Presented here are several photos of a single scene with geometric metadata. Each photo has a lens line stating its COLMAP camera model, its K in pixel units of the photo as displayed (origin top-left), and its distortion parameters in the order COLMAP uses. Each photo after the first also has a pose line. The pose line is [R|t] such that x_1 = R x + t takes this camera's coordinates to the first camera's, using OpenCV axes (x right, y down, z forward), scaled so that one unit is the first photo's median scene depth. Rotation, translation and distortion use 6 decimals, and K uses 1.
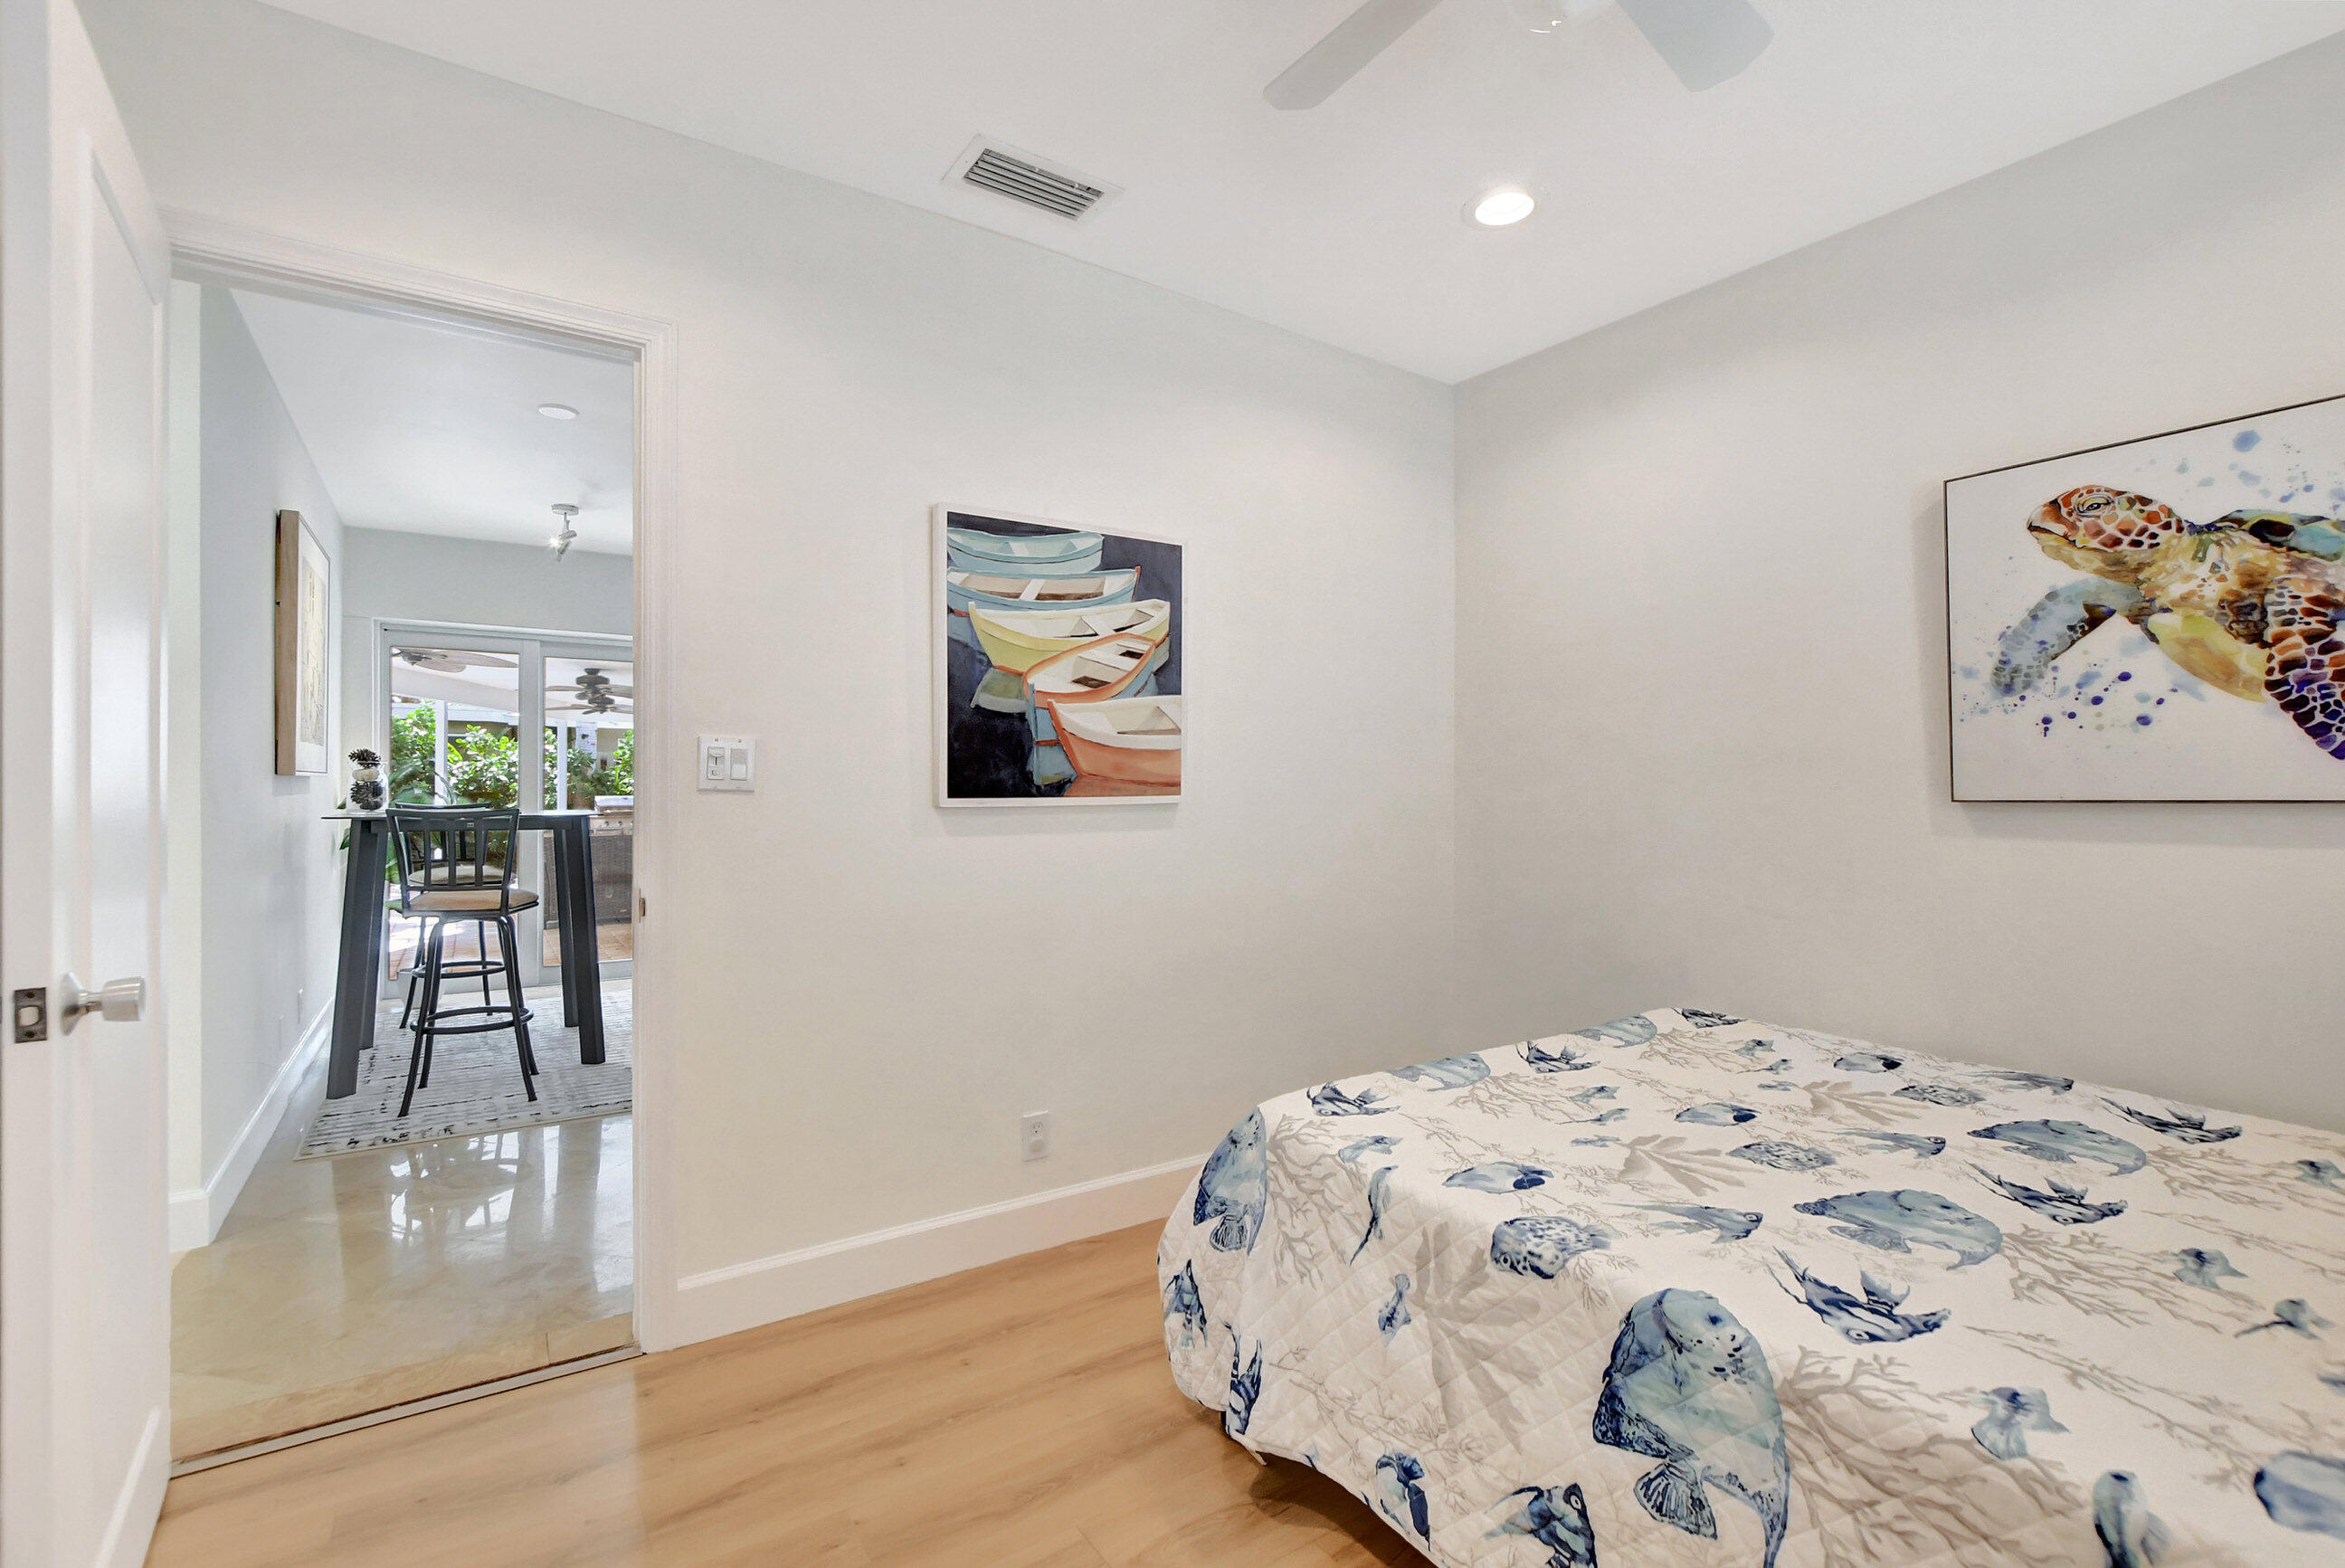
lens RADIAL K [[1086.1, 0, 1170.6], [0, 1086.1, 790.9], [0, 0, 1]] dist [0.000249, 0.000041]
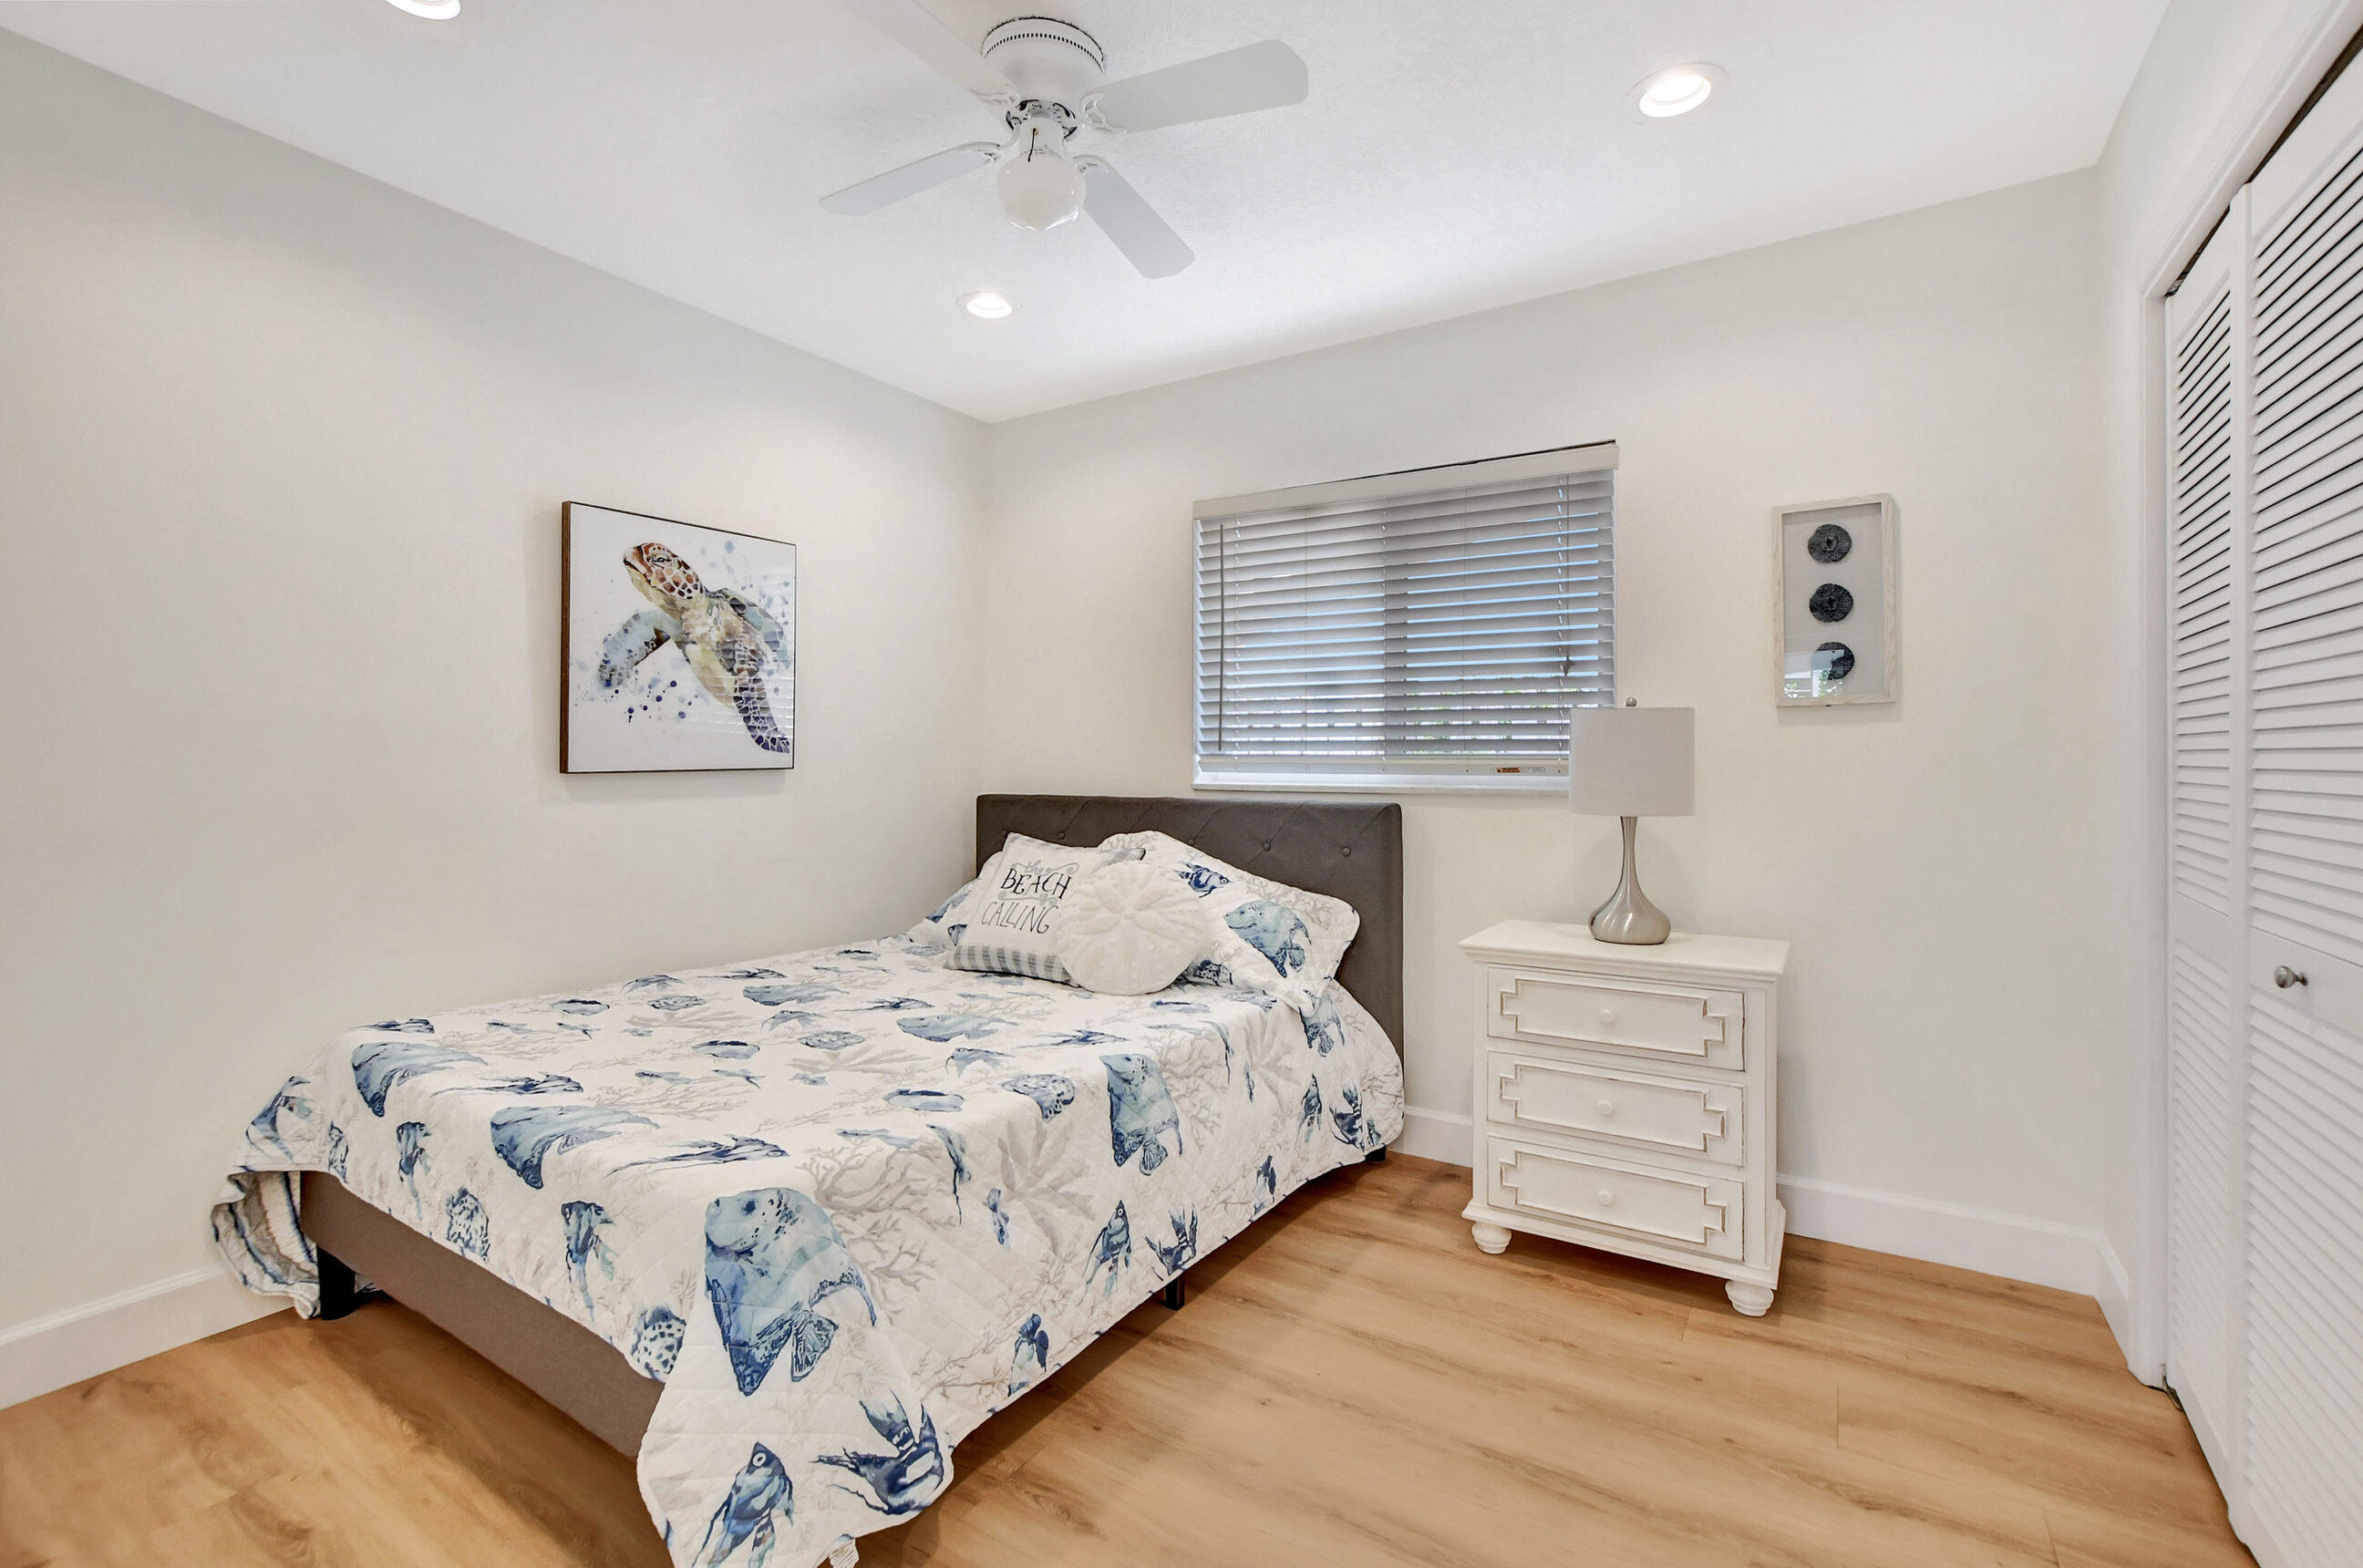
lens RADIAL K [[1059.5, 0, 1179.9], [0, 1059.5, 746.7], [0, 0, 1]] dist [-0.000388, 0.000021]
pose [[-0.414534, 0.007432, 0.910004, -0.686868], [-0.000711, 0.999964, -0.008490, -0.010925], [-0.910034, -0.004166, -0.414513, 0.991063]]
